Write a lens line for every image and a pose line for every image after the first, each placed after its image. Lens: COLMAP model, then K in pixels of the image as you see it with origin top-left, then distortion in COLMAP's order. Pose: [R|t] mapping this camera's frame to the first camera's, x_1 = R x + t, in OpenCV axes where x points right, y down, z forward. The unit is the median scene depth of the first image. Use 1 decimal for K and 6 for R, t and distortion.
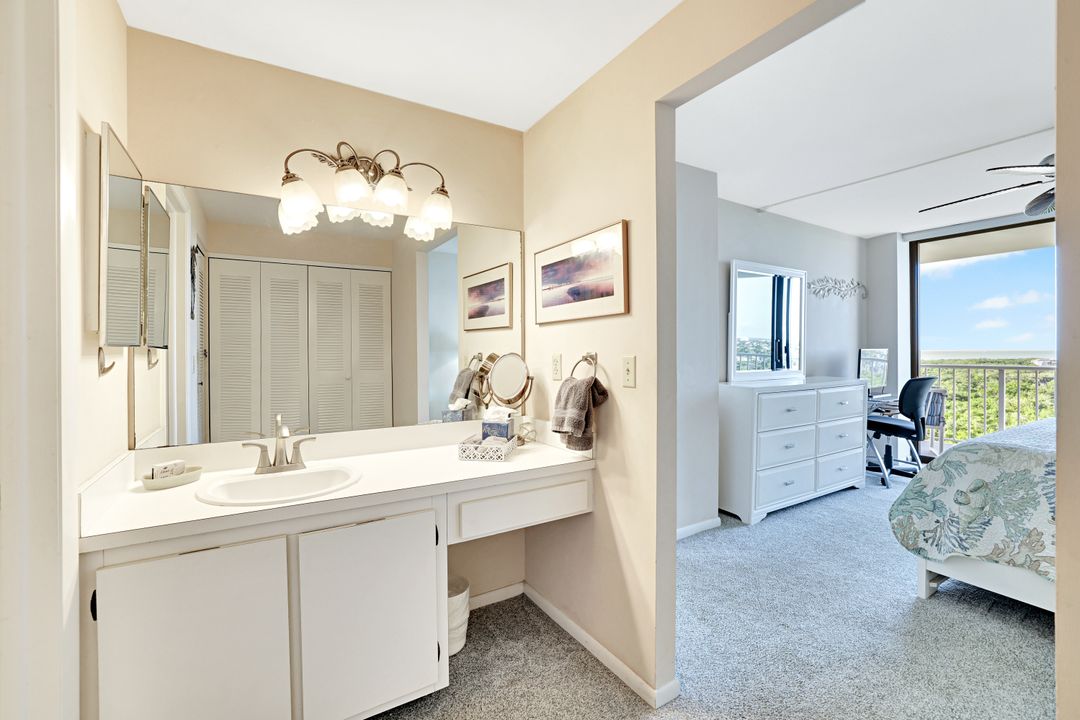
lens RADIAL K [[462.3, 0, 537.5], [0, 462.3, 358.7], [0, 0, 1]] dist [-0.001134, -0.000031]
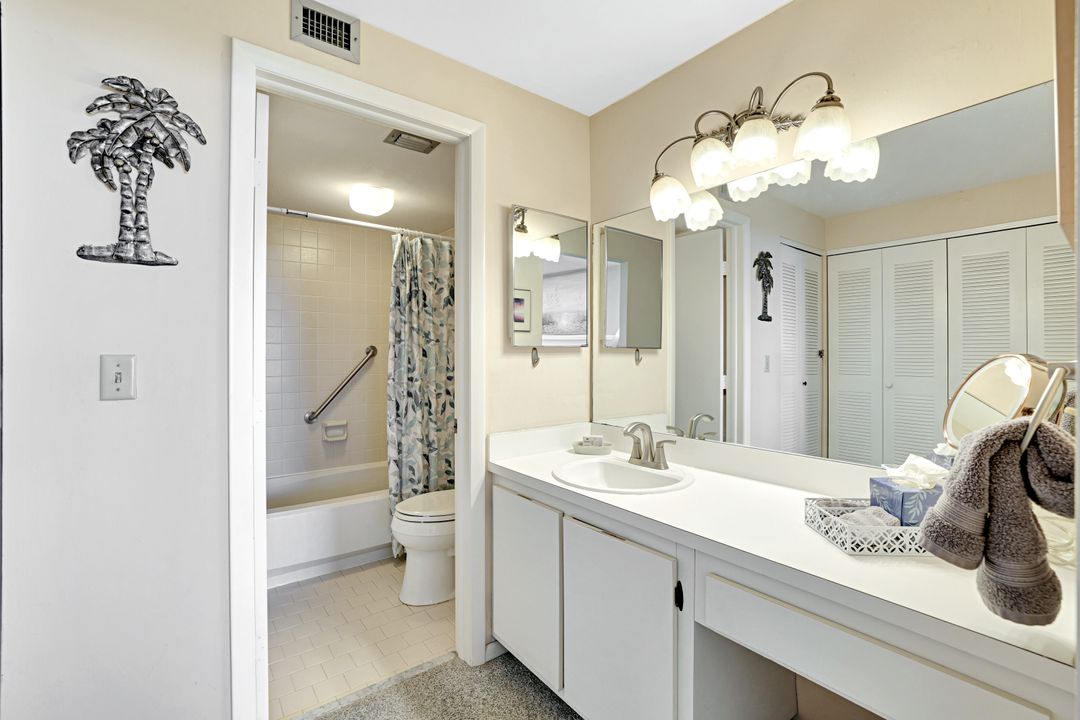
lens RADIAL K [[462.3, 0, 536.6], [0, 462.3, 352.5], [0, 0, 1]] dist [-0.001134, -0.000031]
pose [[0.104589, -0.002858, -0.994511, 0.437773], [-0.011035, 0.999931, -0.004034, -0.006410], [0.994454, 0.011396, 0.104550, 0.604348]]
